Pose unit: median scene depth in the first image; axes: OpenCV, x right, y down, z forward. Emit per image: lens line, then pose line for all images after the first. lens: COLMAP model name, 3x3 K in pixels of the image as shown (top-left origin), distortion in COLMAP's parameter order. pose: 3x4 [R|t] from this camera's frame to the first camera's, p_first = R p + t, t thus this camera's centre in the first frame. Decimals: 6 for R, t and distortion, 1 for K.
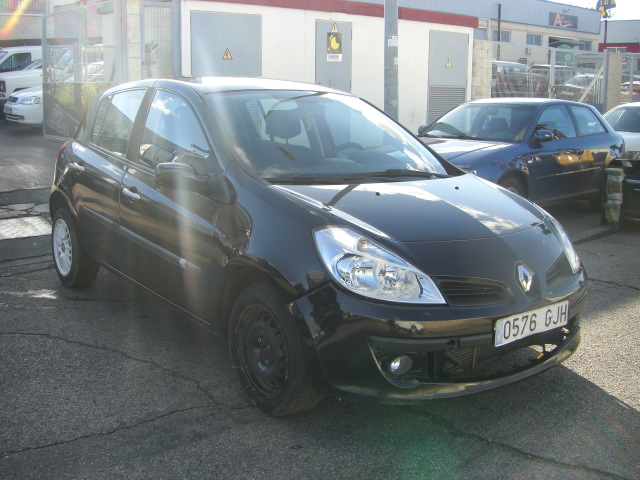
lens RADIAL K [[715.6, 0, 320.1], [0, 715.6, 238.2], [0, 0, 1]] dist [-0.132429, 0.000000]
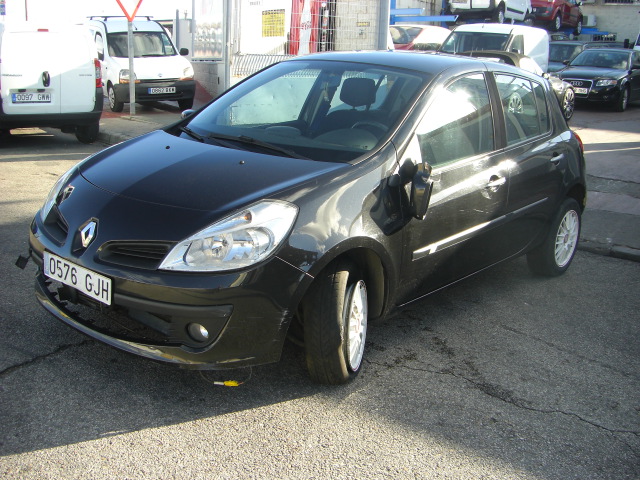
lens RADIAL K [[715.6, 0, 321.3], [0, 715.6, 244.6], [0, 0, 1]] dist [-0.132429, 0.000000]
pose [[0.202471, 0.246125, -0.947854, 1.301243], [-0.243459, 0.950164, 0.194720, -0.205685], [0.948543, 0.191338, 0.252302, 1.048825]]
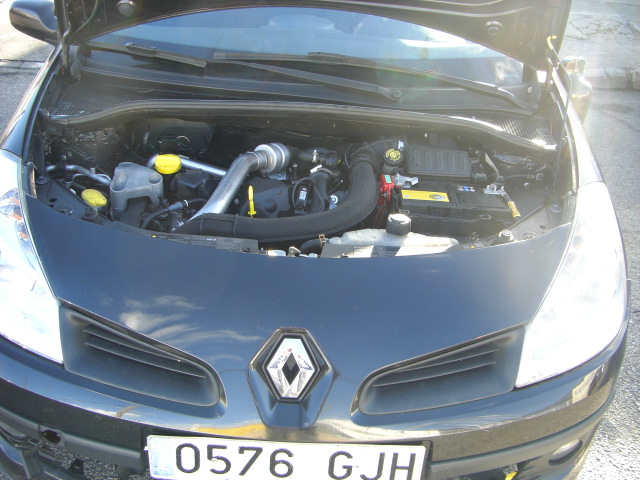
lens RADIAL K [[715.6, 0, 321.5], [0, 715.6, 242.8], [0, 0, 1]] dist [-0.132429, 0.000000]
pose [[0.786762, 0.317446, -0.529370, 0.506783], [-0.157501, 0.932474, 0.325093, -0.162520], [0.596824, -0.172394, 0.783634, 0.666027]]
